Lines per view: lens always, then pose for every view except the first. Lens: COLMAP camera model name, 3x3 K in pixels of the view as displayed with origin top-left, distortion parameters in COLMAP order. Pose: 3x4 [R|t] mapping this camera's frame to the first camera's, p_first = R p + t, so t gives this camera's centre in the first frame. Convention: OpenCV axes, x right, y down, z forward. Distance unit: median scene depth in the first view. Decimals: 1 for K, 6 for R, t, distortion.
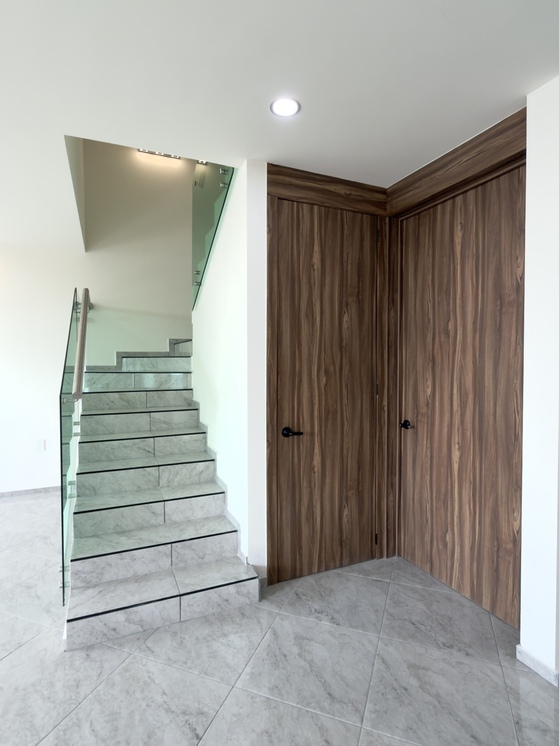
lens RADIAL K [[399.0, 0, 279.5], [0, 399.0, 373.0], [0, 0, 1]] dist [-0.000997, 0.000076]
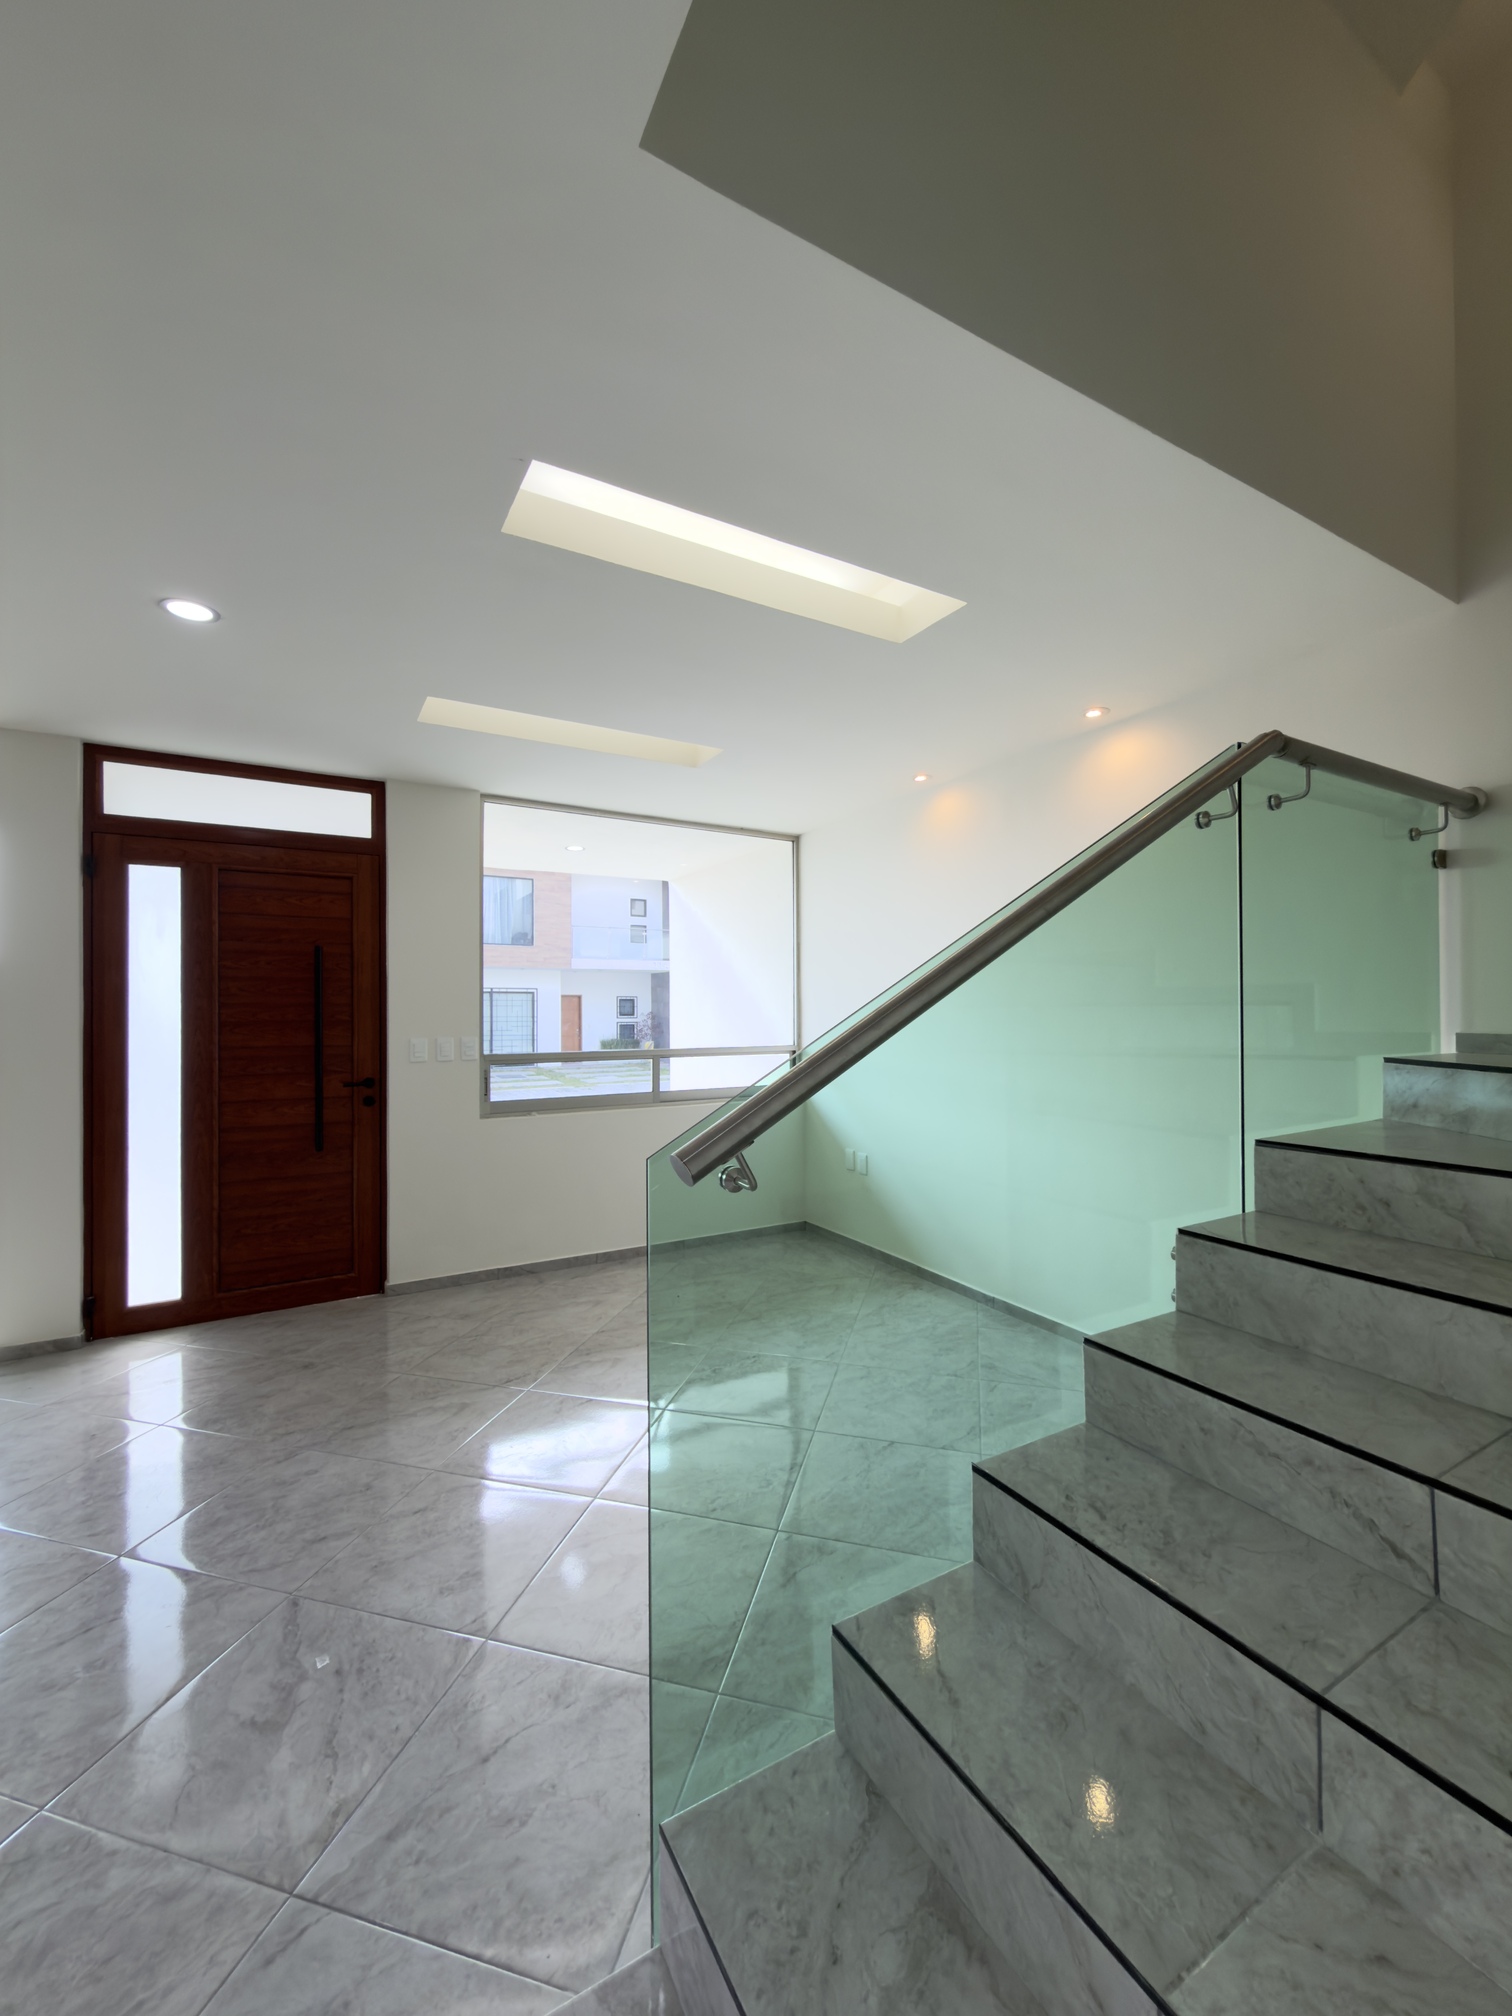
lens RADIAL K [[804.5, 0, 756.0], [0, 804.5, 1008.0], [0, 0, 1]] dist [-0.000088, -0.000021]
pose [[0.106048, -0.004976, -0.994349, -0.013381], [-0.026006, 0.999632, -0.007776, -0.032291], [0.994021, 0.026683, 0.105880, 0.809280]]
